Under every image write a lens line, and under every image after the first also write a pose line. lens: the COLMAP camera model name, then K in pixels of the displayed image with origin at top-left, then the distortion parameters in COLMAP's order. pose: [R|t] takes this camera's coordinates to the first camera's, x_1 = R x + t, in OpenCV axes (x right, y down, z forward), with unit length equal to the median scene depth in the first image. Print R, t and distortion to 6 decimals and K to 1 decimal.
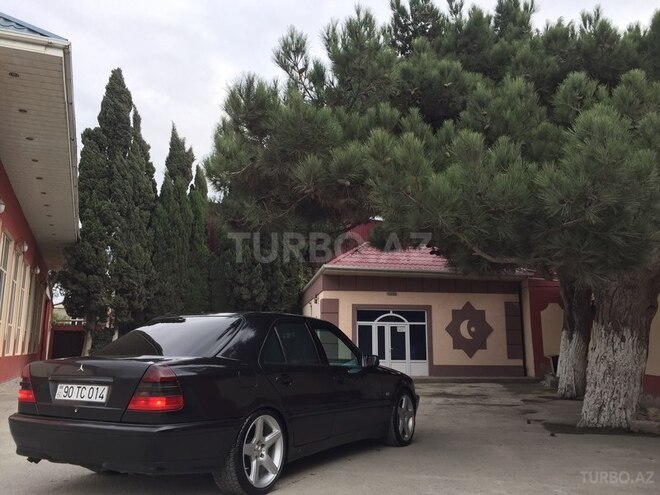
lens RADIAL K [[566.5, 0, 327.6], [0, 566.5, 247.6], [0, 0, 1]] dist [0.113399, -0.194416]
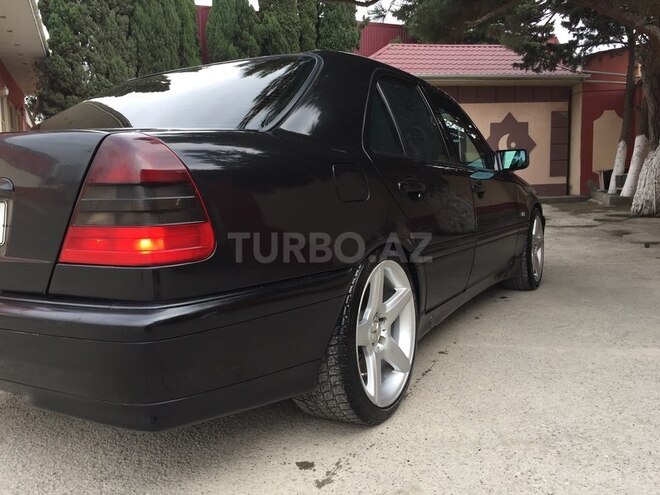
lens RADIAL K [[566.5, 0, 327.6], [0, 566.5, 247.6], [0, 0, 1]] dist [0.113399, -0.194416]
pose [[0.999524, -0.030660, -0.003466, -0.032012], [0.030349, 0.956645, 0.289670, 0.030753], [-0.005565, -0.289637, 0.957120, 0.116640]]
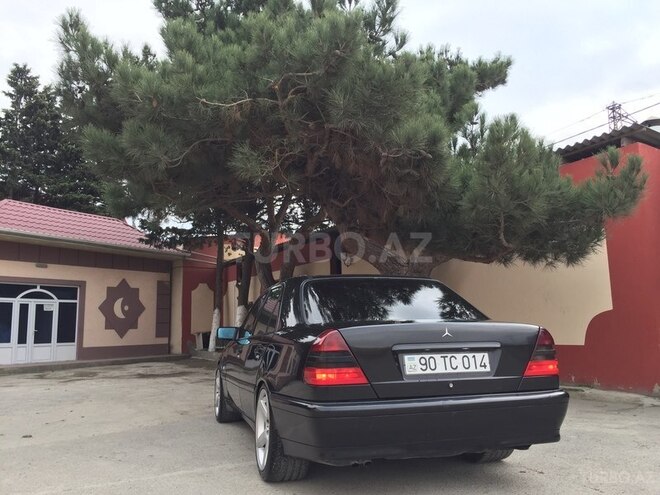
lens RADIAL K [[566.5, 0, 327.6], [0, 566.5, 247.6], [0, 0, 1]] dist [0.113399, -0.194416]
pose [[0.686899, 0.086531, 0.721583, -0.214472], [-0.108121, 0.994005, -0.016276, 0.022897], [-0.718665, -0.066838, 0.692136, 0.108427]]
